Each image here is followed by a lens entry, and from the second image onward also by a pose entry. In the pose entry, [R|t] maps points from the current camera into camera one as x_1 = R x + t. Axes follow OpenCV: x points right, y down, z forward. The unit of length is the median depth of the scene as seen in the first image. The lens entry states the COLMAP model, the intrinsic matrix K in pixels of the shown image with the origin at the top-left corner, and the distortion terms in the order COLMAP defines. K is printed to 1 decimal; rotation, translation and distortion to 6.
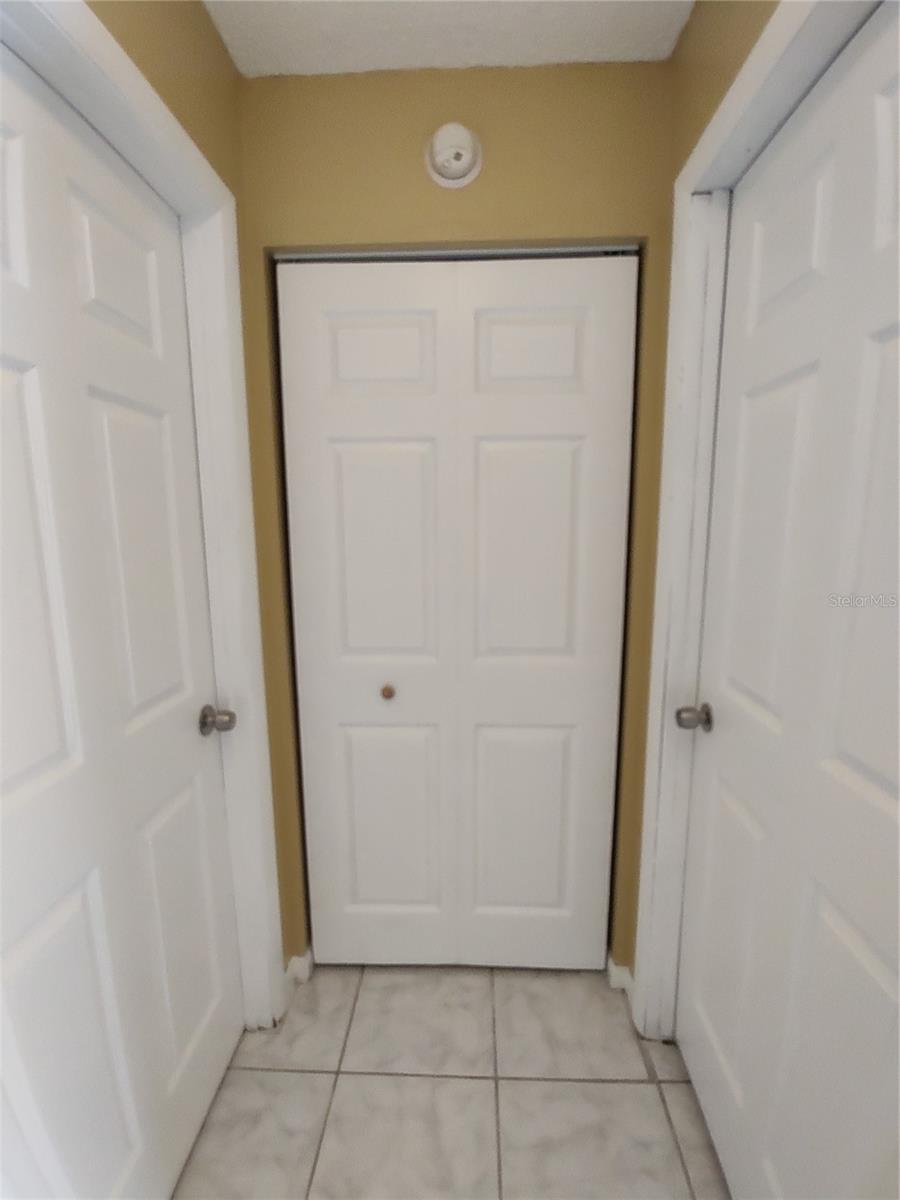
lens RADIAL K [[545.4, 0, 449.2], [0, 545.4, 598.8], [0, 0, 1]] dist [-0.017091, -0.002686]
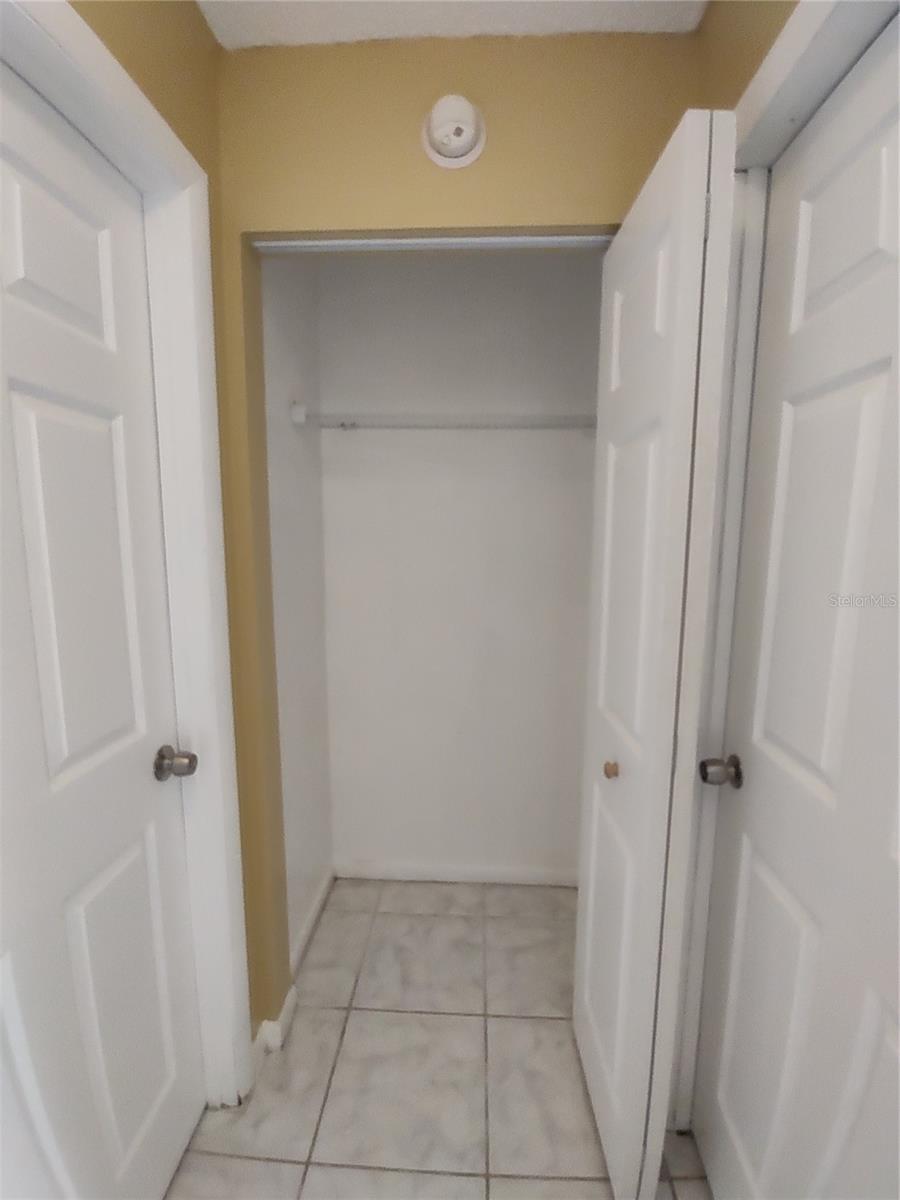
lens RADIAL K [[545.4, 0, 448.5], [0, 545.4, 601.2], [0, 0, 1]] dist [-0.017091, -0.002686]
pose [[0.999888, 0.014313, -0.004416, 0.014258], [-0.014376, 0.999793, -0.014376, -0.031821], [0.004210, 0.014437, 0.999887, 0.118585]]
